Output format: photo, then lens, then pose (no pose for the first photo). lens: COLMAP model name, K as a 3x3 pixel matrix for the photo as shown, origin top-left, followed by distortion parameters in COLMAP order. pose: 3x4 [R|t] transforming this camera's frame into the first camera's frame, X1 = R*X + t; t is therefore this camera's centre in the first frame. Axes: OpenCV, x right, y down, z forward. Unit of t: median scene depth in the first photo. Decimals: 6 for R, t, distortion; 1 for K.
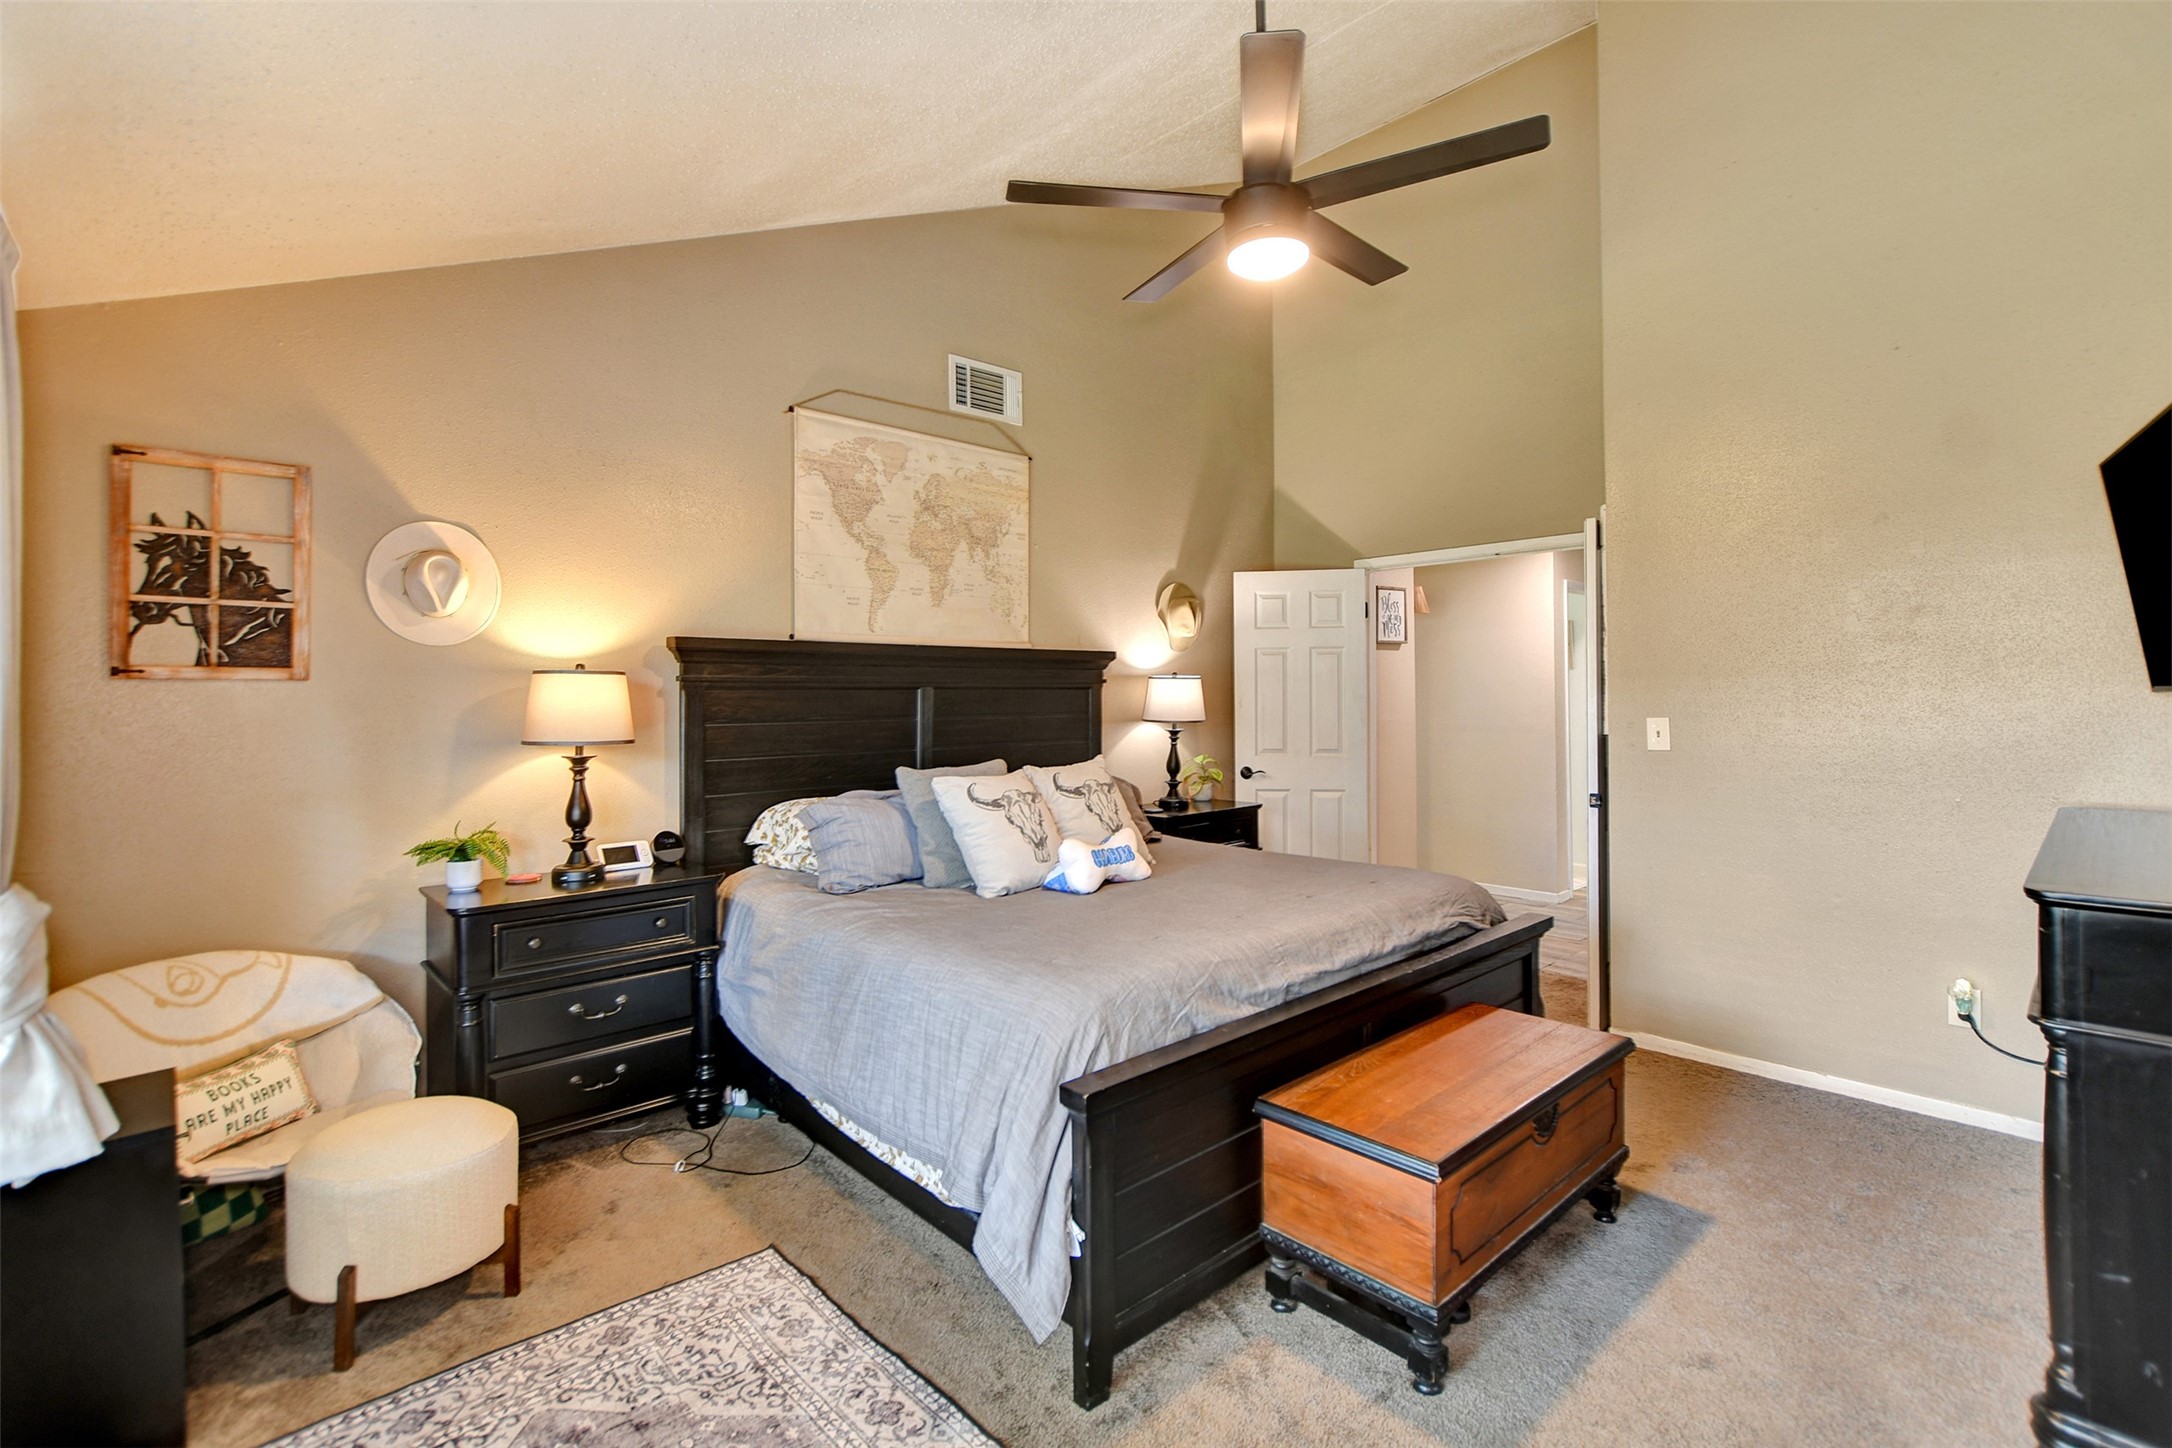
lens RADIAL K [[991.9, 0, 1078.4], [0, 991.9, 741.5], [0, 0, 1]] dist [-0.021106, 0.000224]
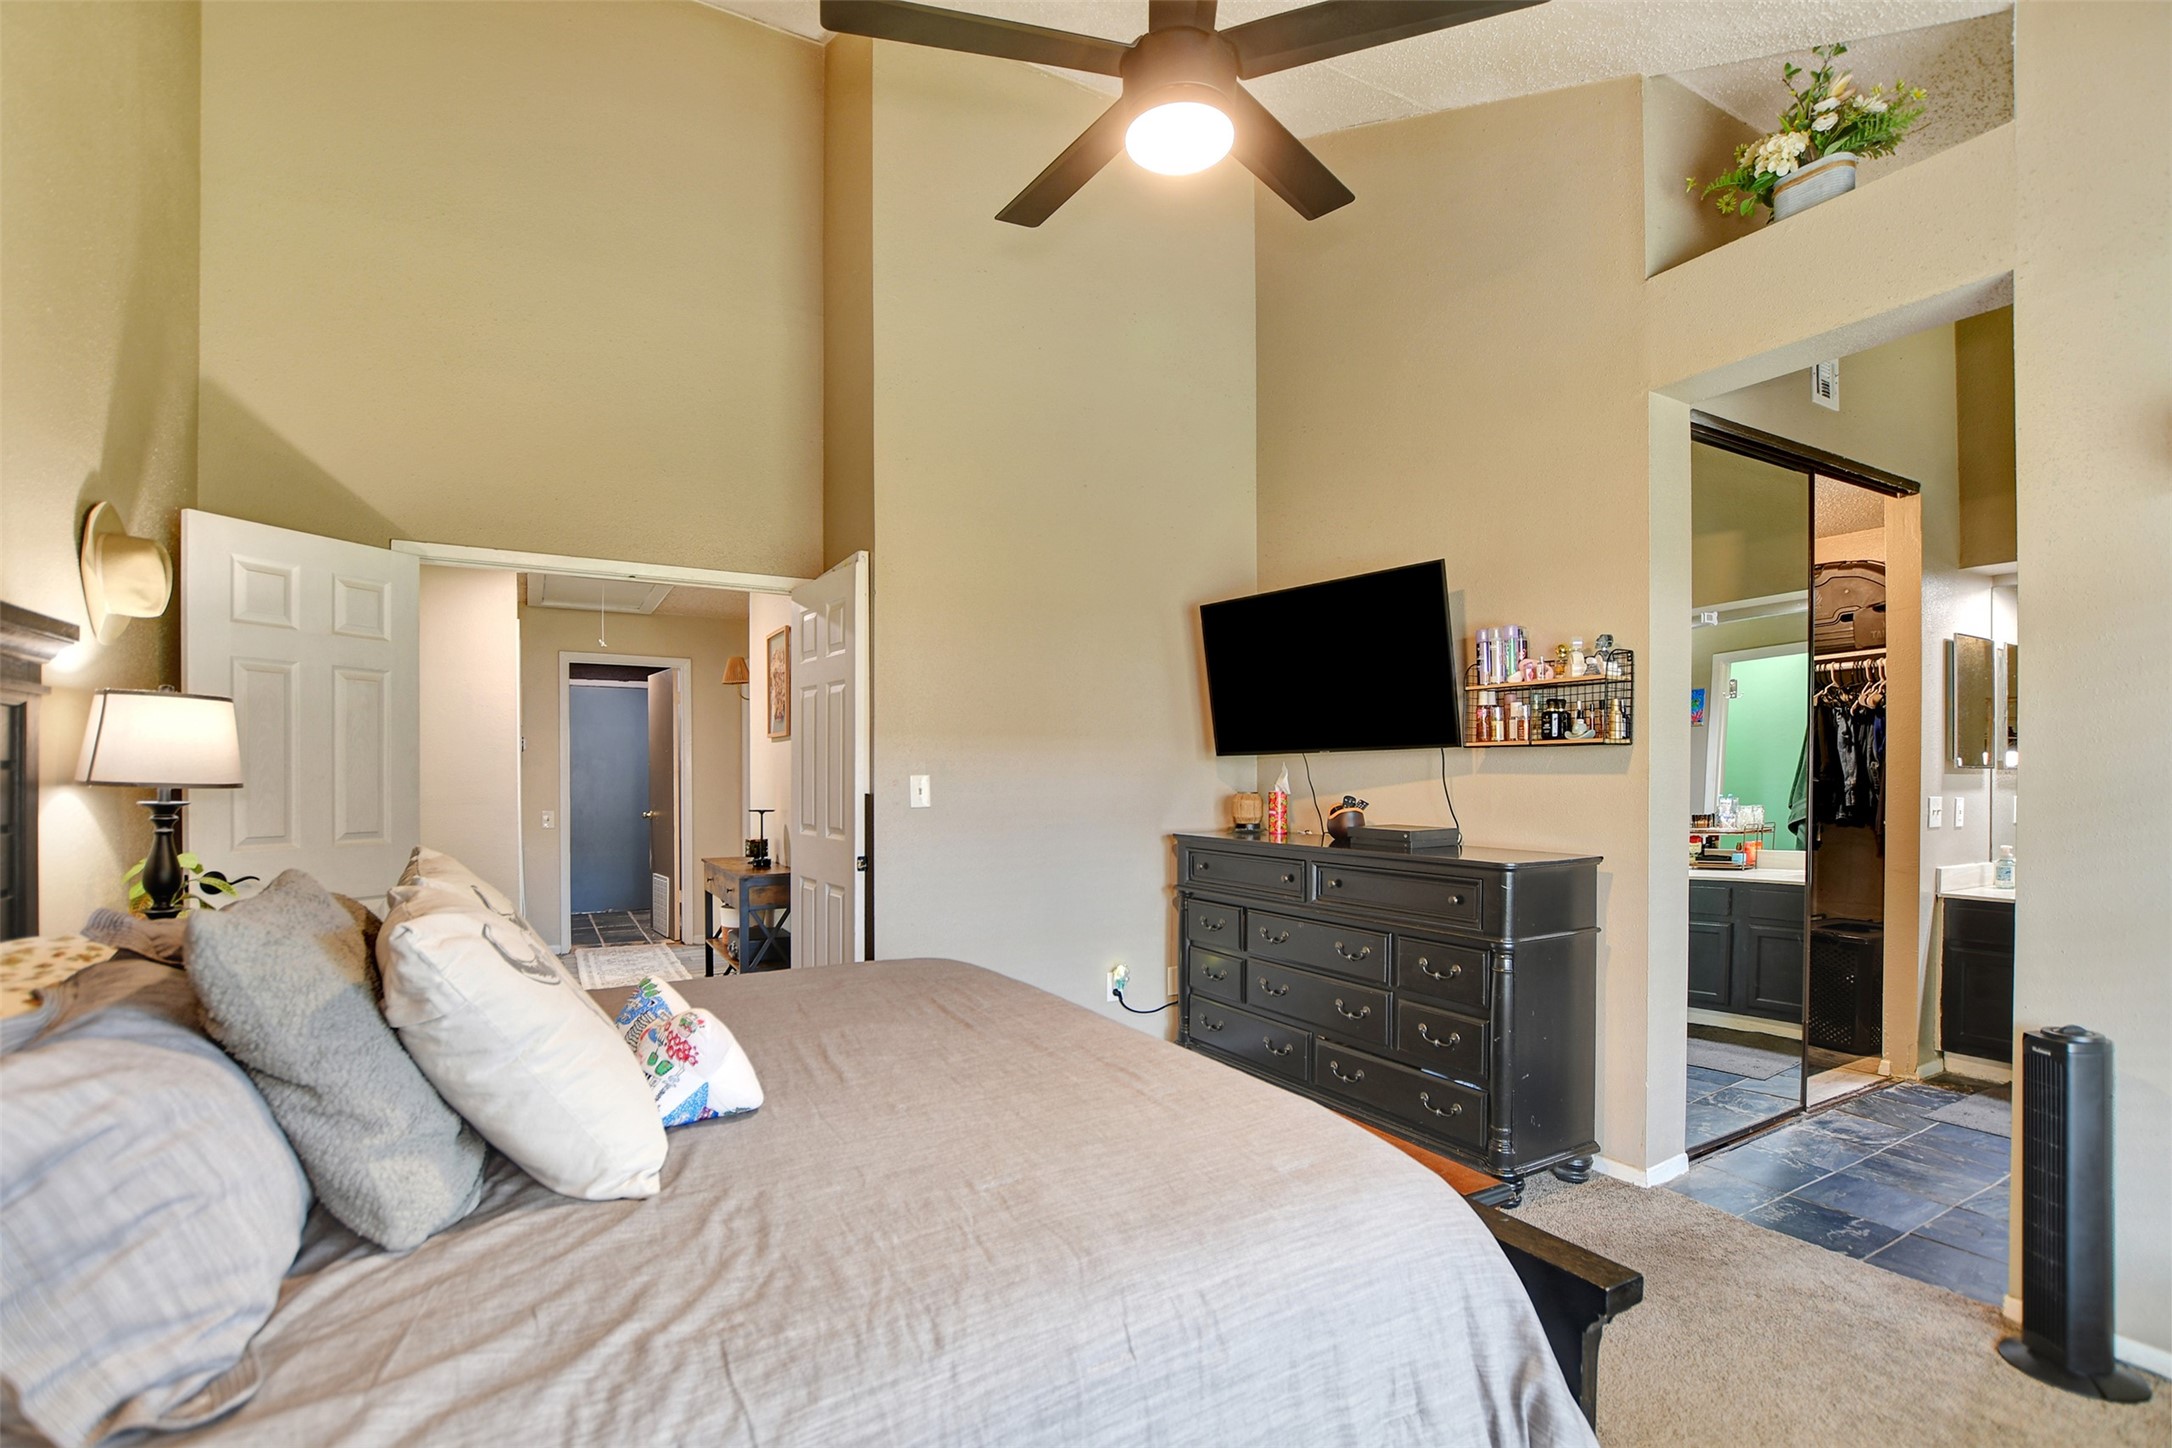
lens RADIAL K [[1008.4, 0, 1088.2], [0, 1008.4, 776.8], [0, 0, 1]] dist [-0.027063, 0.000206]
pose [[0.195853, 0.006075, 0.980614, -0.321098], [0.037473, 0.999204, -0.013674, -0.001285], [-0.979917, 0.039425, 0.195470, 0.509785]]
